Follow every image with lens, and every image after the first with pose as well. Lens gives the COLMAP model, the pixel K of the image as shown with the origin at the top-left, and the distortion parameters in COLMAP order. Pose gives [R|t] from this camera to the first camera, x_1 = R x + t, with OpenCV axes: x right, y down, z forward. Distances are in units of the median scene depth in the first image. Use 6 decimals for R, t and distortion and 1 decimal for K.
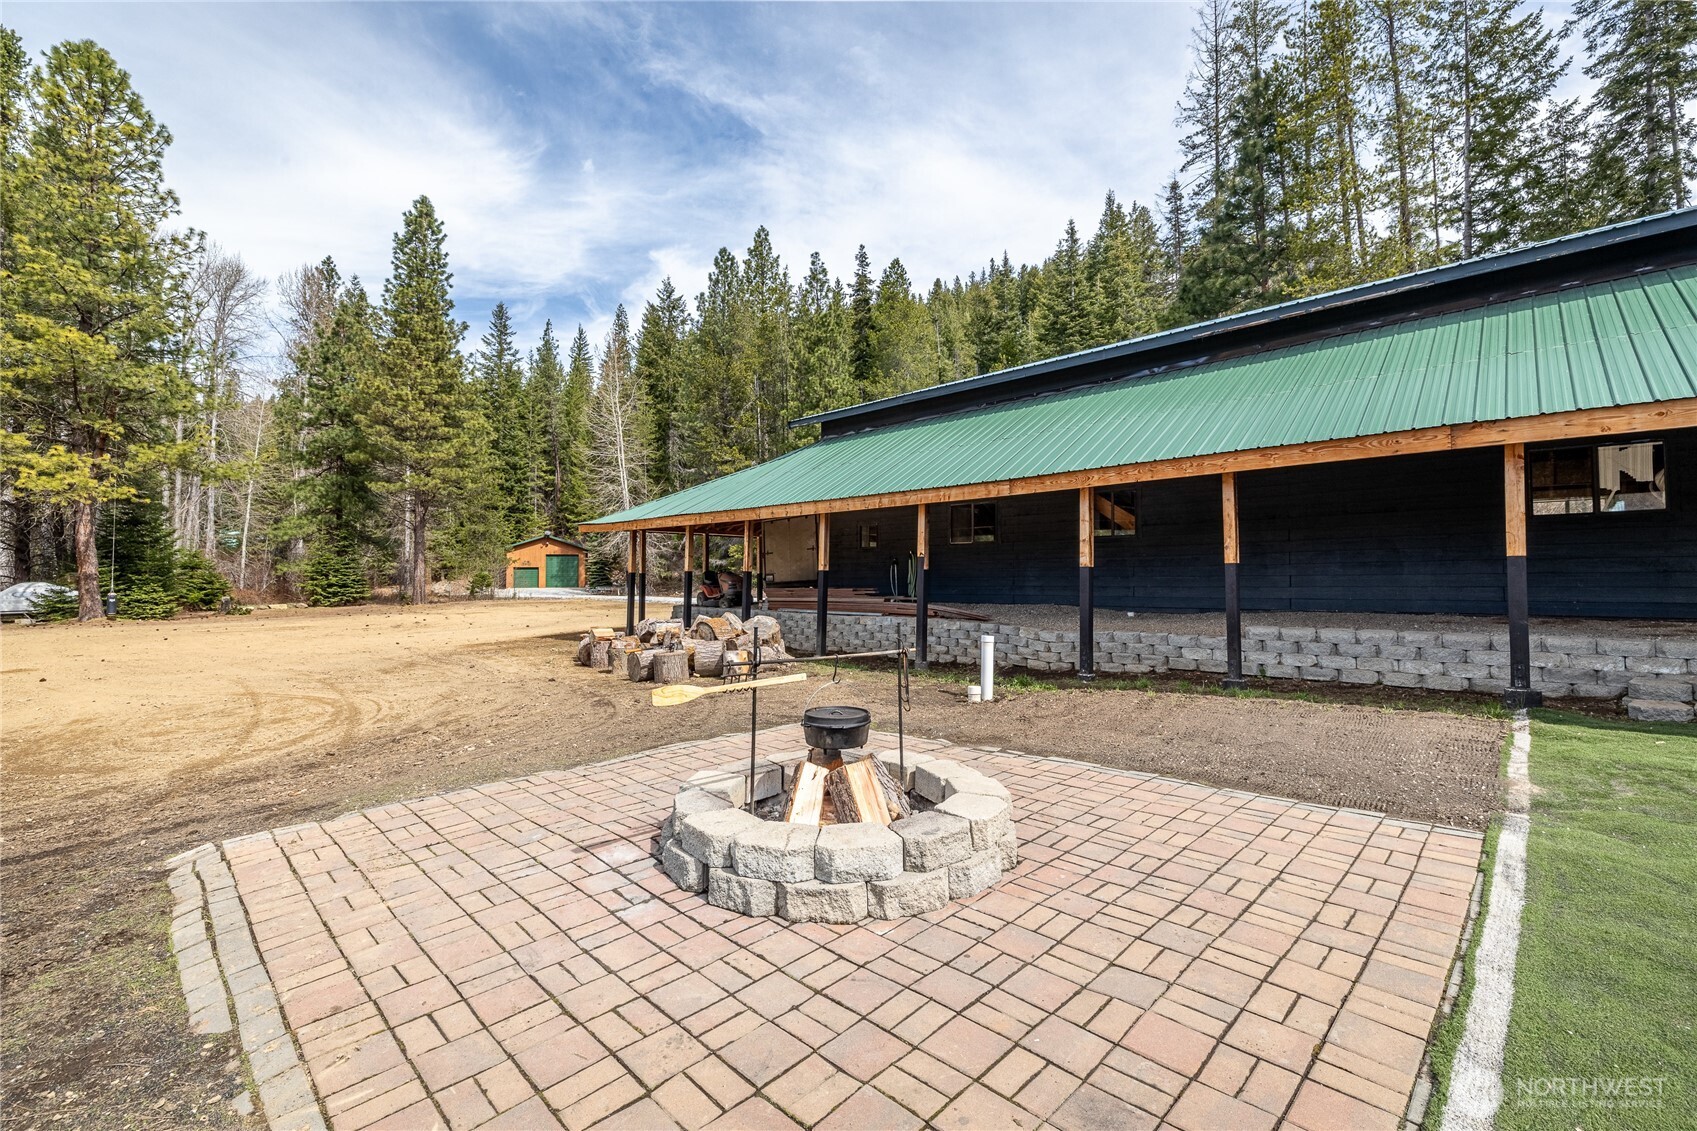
lens RADIAL K [[722.3, 0, 845.0], [0, 722.3, 565.2], [0, 0, 1]] dist [-0.002858, -0.000476]
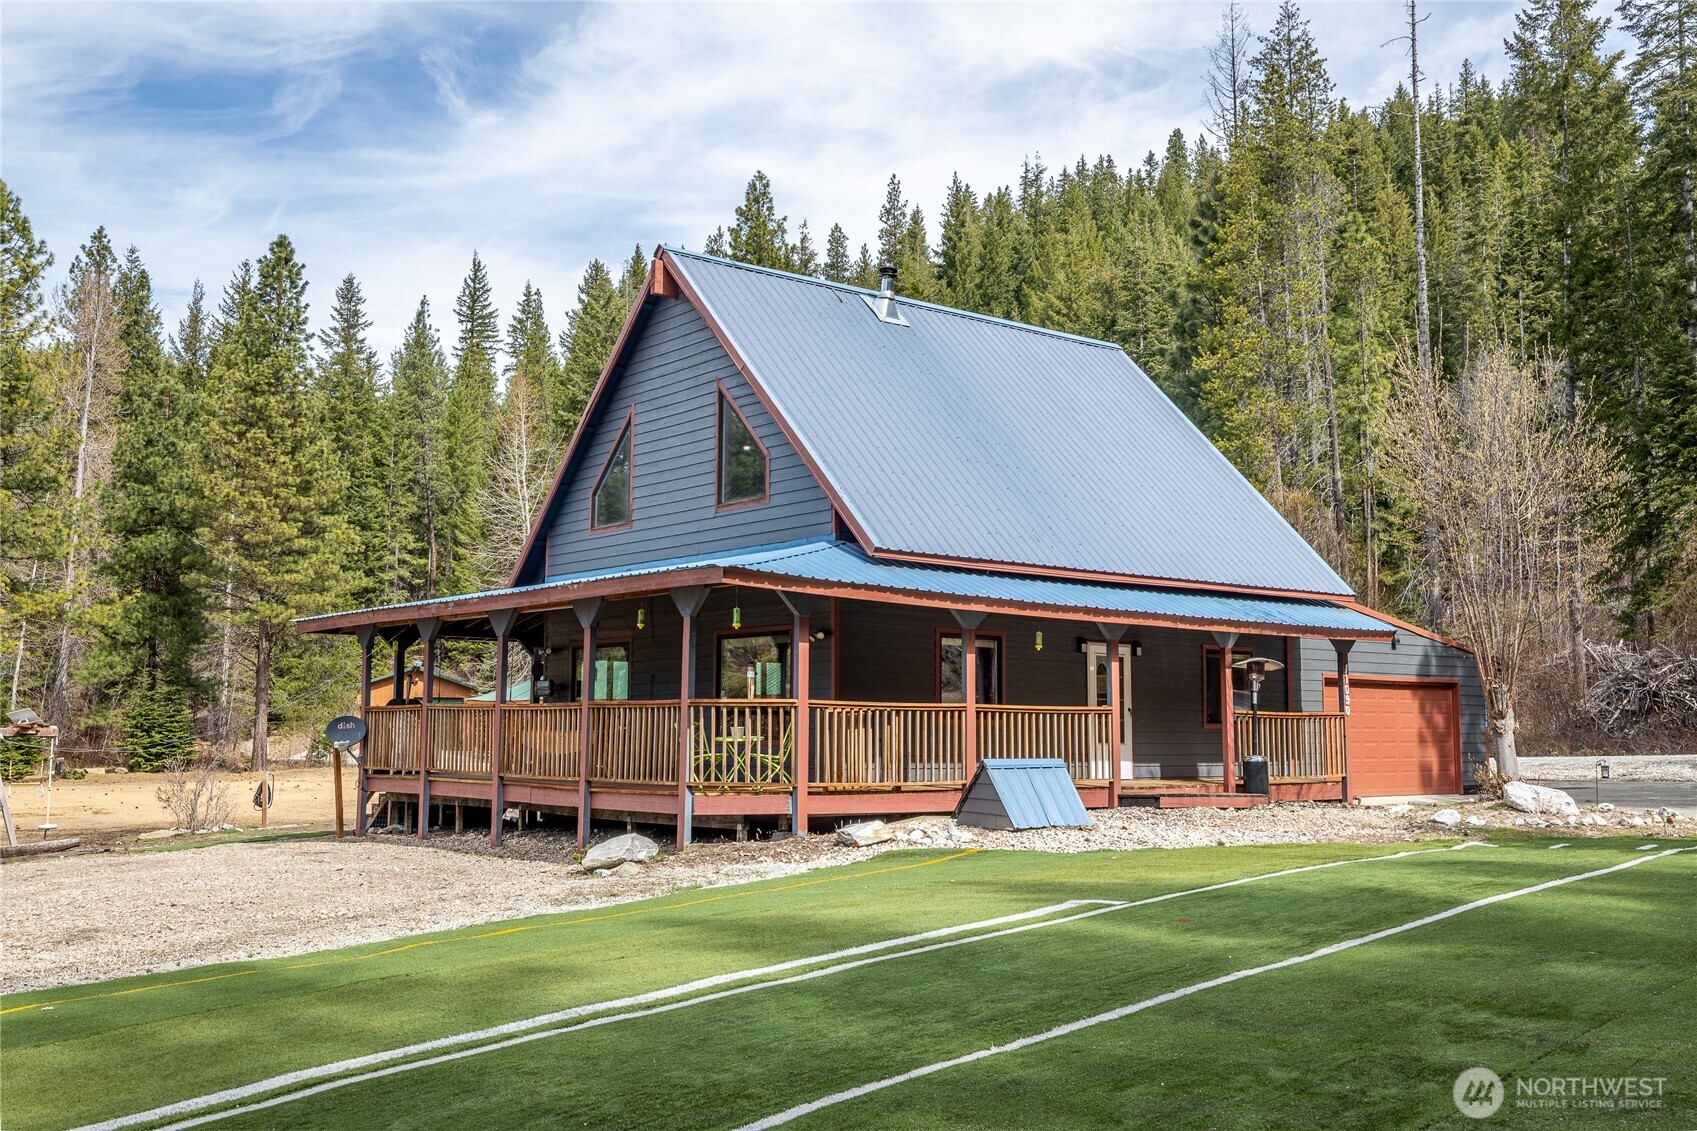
lens RADIAL K [[1685.1, 0, 846.8], [0, 1685.1, 564.4], [0, 0, 1]] dist [-0.019611, 0.000000]
pose [[0.991757, -0.004806, -0.128046, 0.200907], [-0.005735, 0.996630, -0.081829, -0.017105], [0.128008, 0.081889, 0.988387, -0.557009]]
